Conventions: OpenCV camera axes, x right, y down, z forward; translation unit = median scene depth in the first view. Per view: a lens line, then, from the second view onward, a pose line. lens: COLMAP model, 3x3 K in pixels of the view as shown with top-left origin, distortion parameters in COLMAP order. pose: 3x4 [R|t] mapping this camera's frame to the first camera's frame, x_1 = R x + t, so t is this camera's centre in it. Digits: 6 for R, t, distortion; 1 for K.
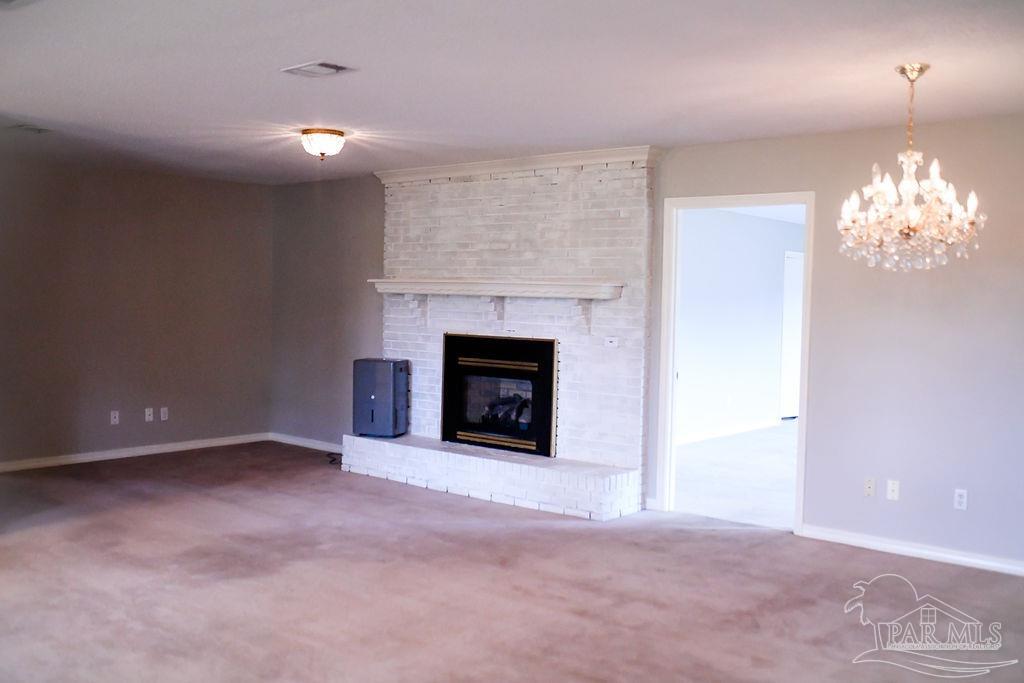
lens RADIAL K [[1003.1, 0, 512.0], [0, 1003.1, 341.5], [0, 0, 1]] dist [0.008564, 0.005045]
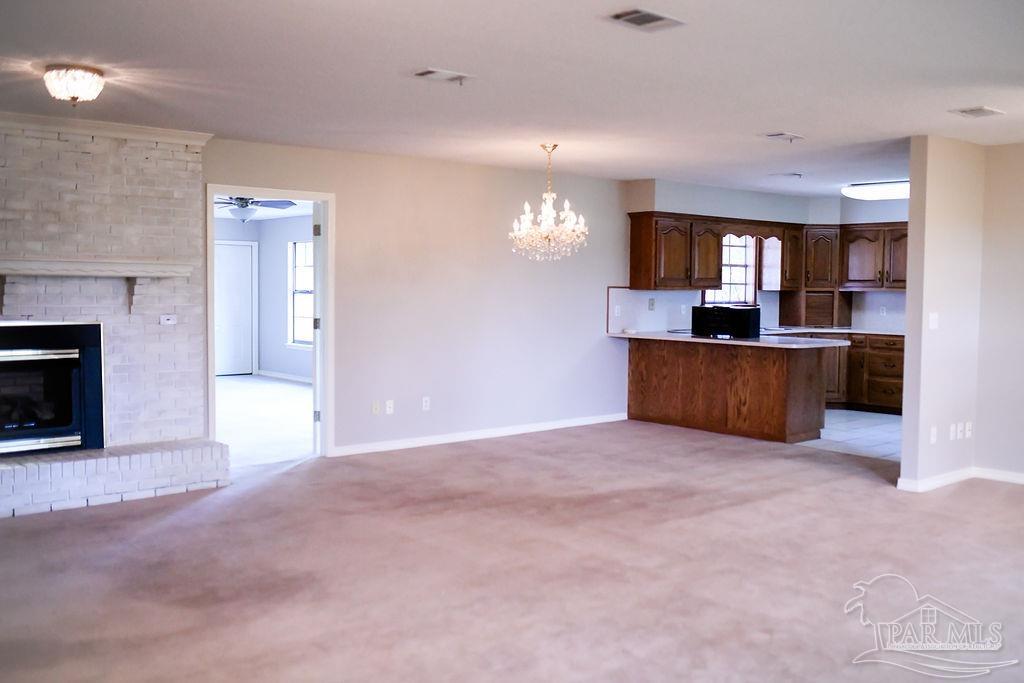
lens RADIAL K [[1074.0, 0, 512.0], [0, 1074.0, 341.5], [0, 0, 1]] dist [-0.005452, -0.002994]
pose [[0.142983, -0.076846, 0.986737, -0.917002], [0.038153, 0.996668, 0.072091, -0.042159], [-0.988989, 0.027339, 0.145439, 0.493108]]
